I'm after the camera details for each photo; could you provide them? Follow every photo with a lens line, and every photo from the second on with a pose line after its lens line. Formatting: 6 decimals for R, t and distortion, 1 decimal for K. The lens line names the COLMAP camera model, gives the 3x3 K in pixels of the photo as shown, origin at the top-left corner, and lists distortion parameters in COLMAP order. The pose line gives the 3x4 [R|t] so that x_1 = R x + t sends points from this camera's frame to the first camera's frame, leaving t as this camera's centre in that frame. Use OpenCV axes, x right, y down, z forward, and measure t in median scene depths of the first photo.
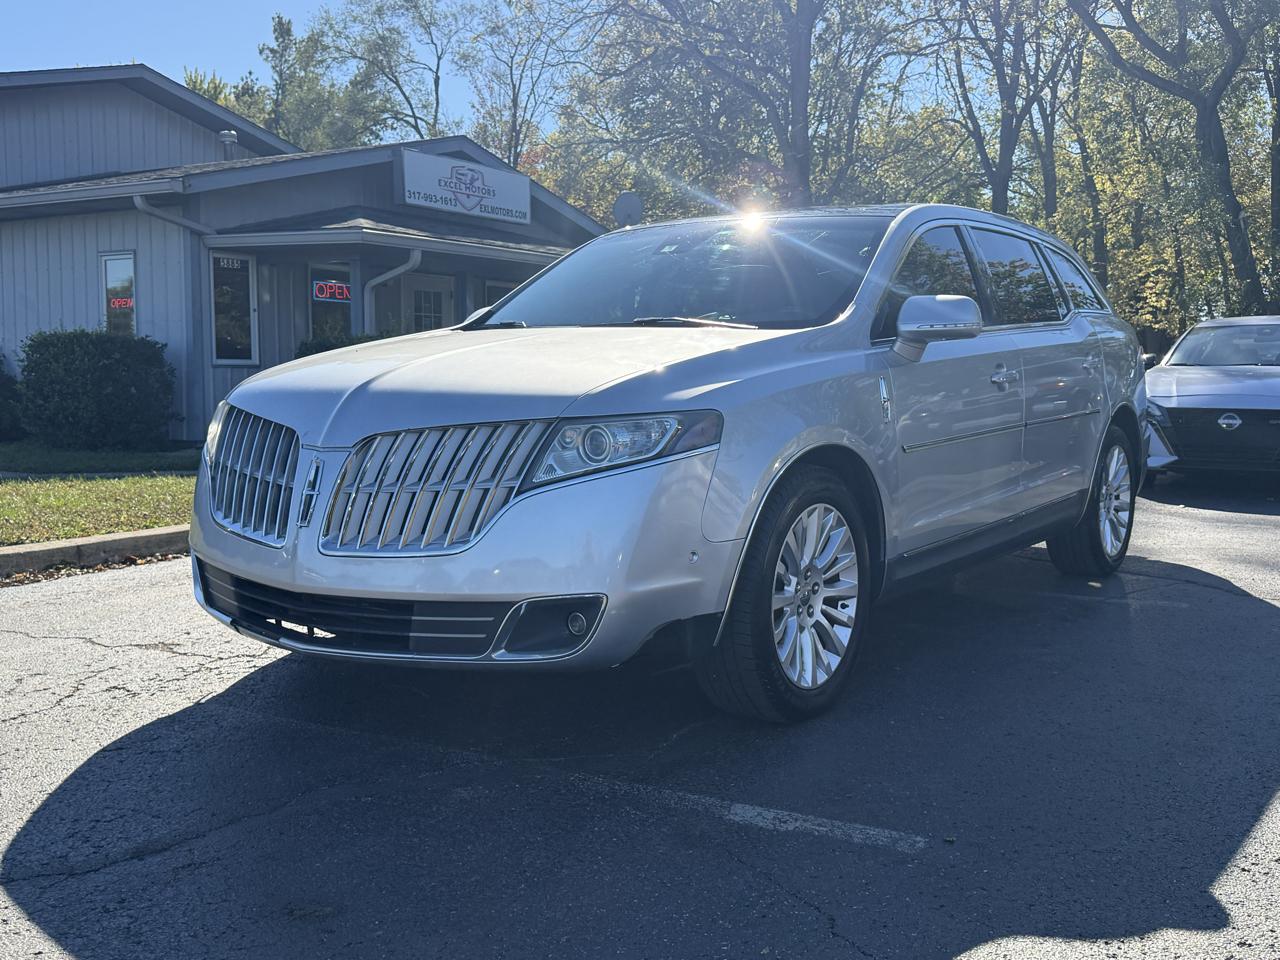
lens RADIAL K [[1288.5, 0, 640.0], [0, 1288.5, 480.0], [0, 0, 1]] dist [0.157462, -0.321453]
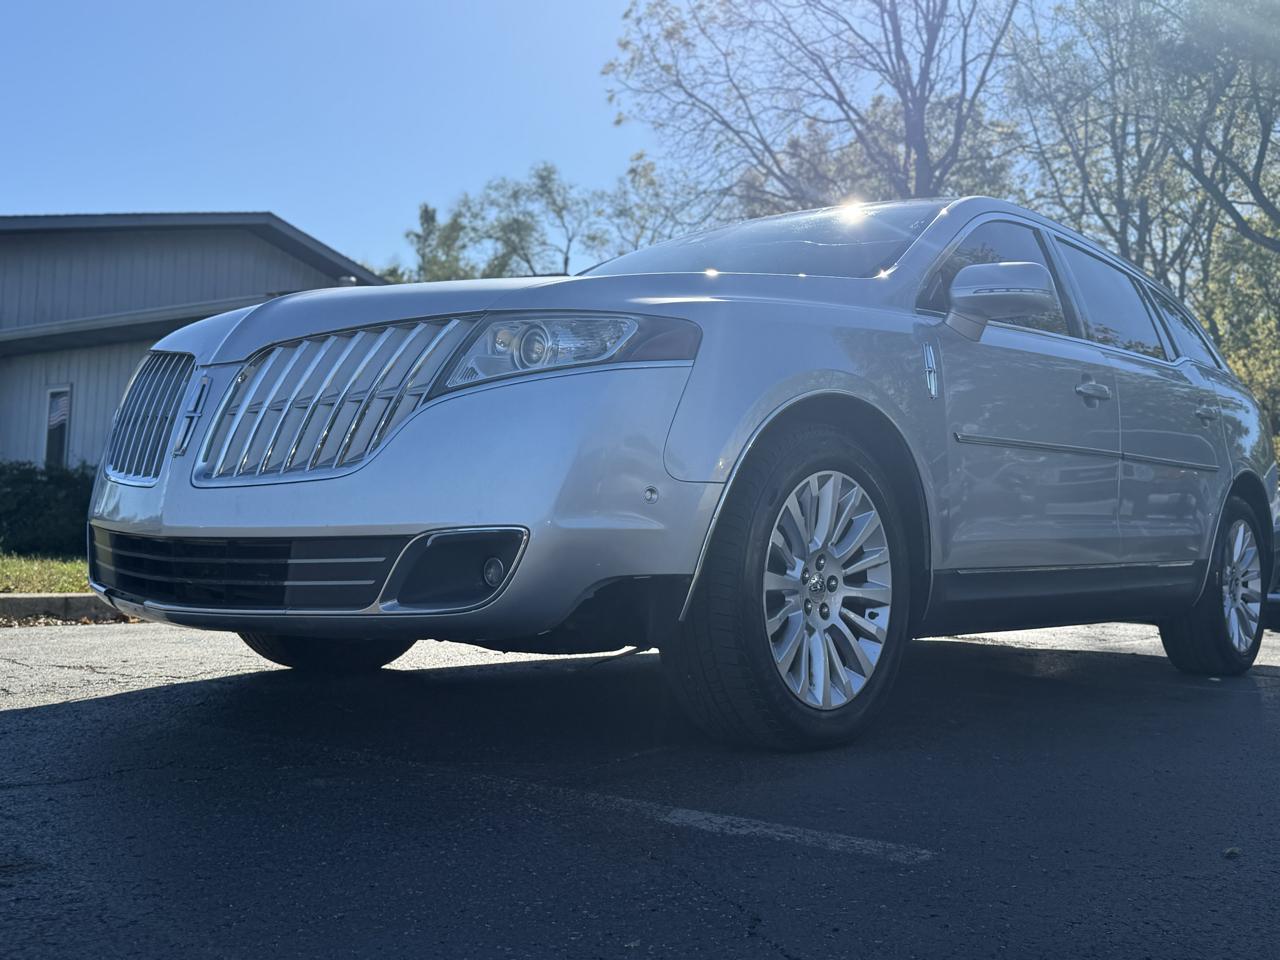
lens RADIAL K [[1270.5, 0, 650.0], [0, 1270.5, 478.9], [0, 0, 1]] dist [0.149051, -0.275000]
pose [[0.995194, 0.026447, -0.094279, 0.093762], [-0.040509, 0.987776, -0.150523, 0.137620], [0.089146, 0.153619, 0.984101, 0.209126]]
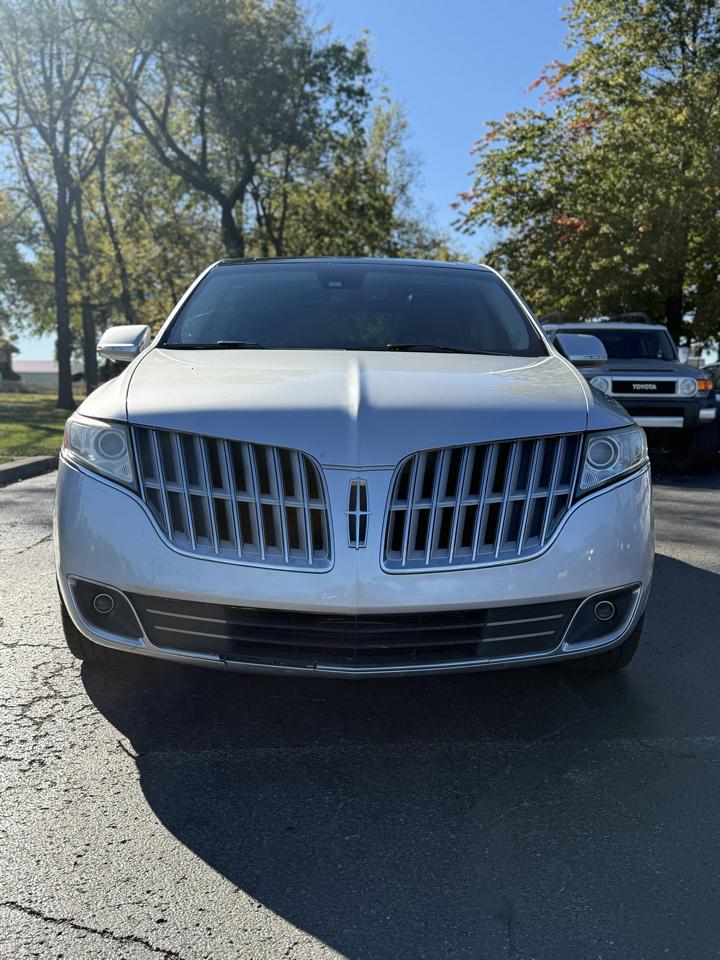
lens RADIAL K [[955.9, 0, 360.0], [0, 955.9, 480.0], [0, 0, 1]] dist [0.310498, -0.859784]
pose [[0.811010, -0.053576, 0.582575, -0.591543], [0.047695, 0.998538, 0.025433, -0.029593], [-0.583085, 0.007160, 0.812379, 0.352123]]
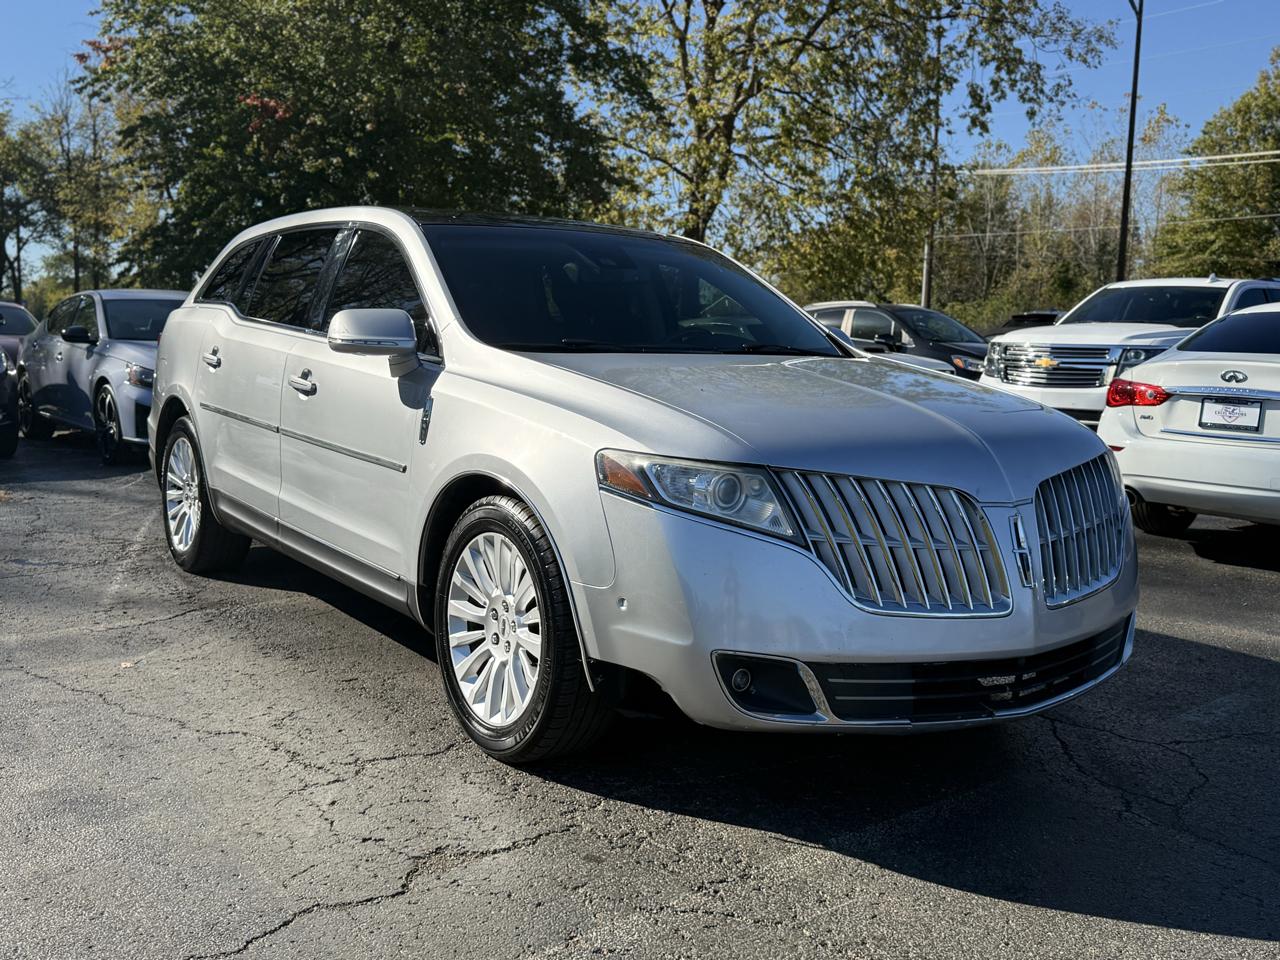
lens RADIAL K [[1270.5, 0, 650.0], [0, 1270.5, 478.9], [0, 0, 1]] dist [0.149051, -0.275000]
pose [[0.344001, -0.108686, 0.932658, -1.063314], [0.063673, 0.993692, 0.092313, -0.126858], [-0.936808, 0.027629, 0.348751, 0.809631]]
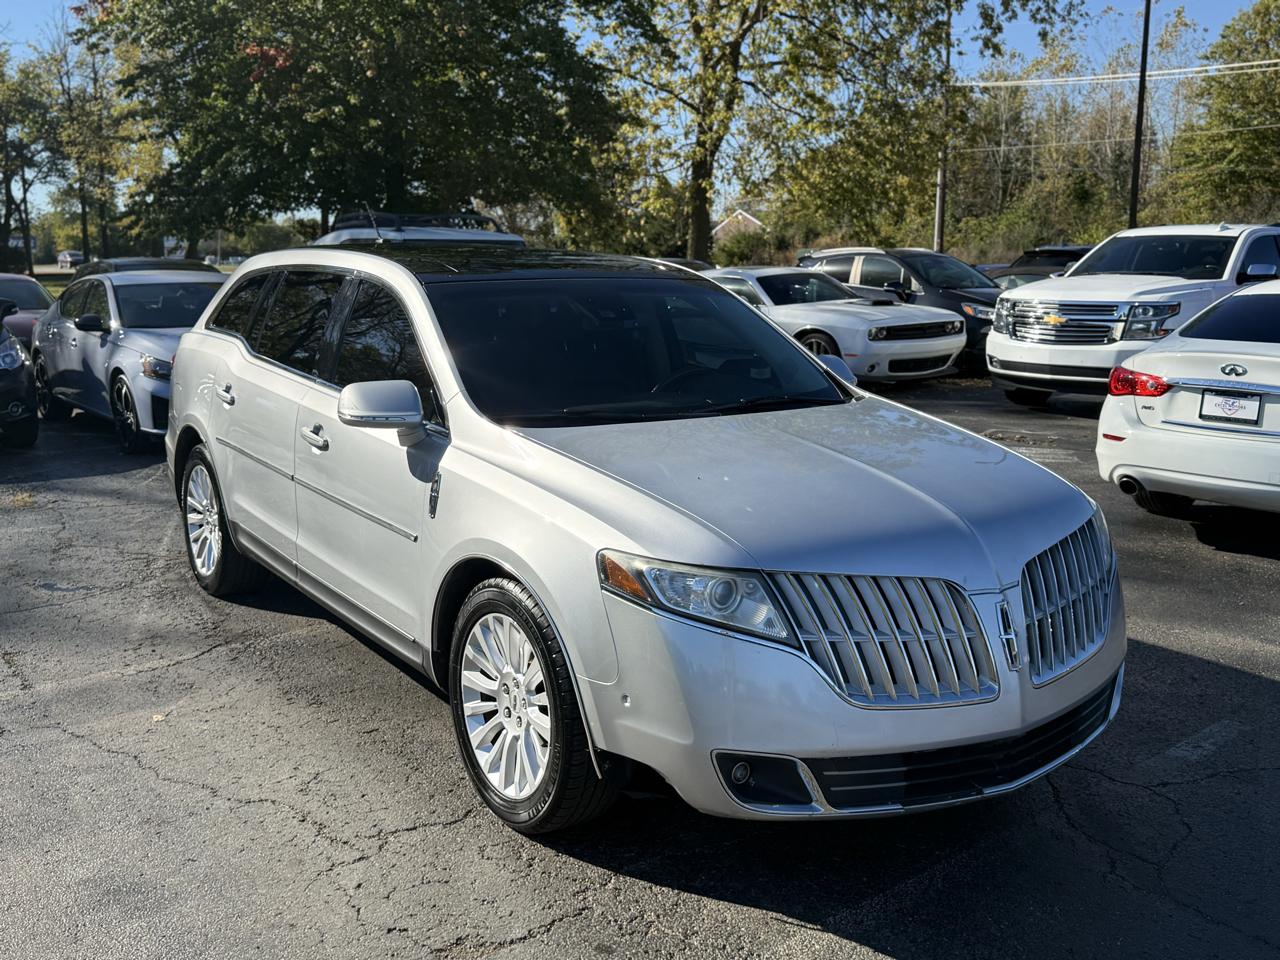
lens RADIAL K [[1270.5, 0, 650.0], [0, 1270.5, 478.9], [0, 0, 1]] dist [0.149051, -0.275000]
pose [[0.352029, -0.176123, 0.919270, -1.073738], [0.090129, 0.983951, 0.154001, -0.246150], [-0.931640, 0.028640, 0.362253, 0.783707]]
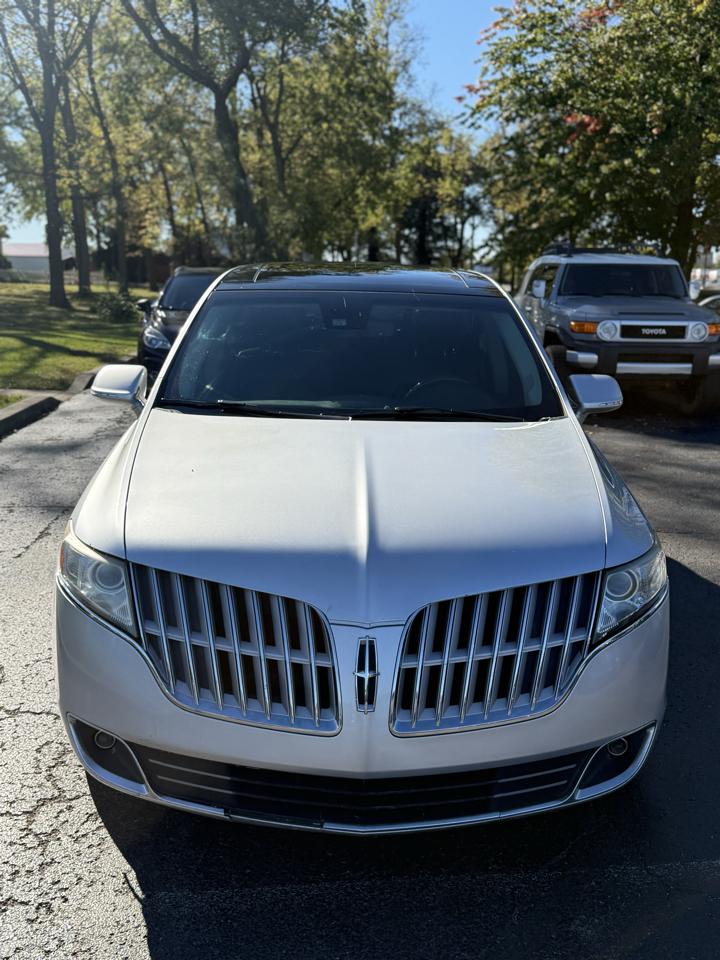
lens RADIAL K [[966.3, 0, 360.0], [0, 966.3, 480.0], [0, 0, 1]] dist [0.157462, -0.321453]
pose [[0.810166, -0.118978, 0.573999, -0.566455], [0.042842, 0.988585, 0.144444, -0.203735], [-0.584632, -0.092433, 0.806016, 0.386095]]
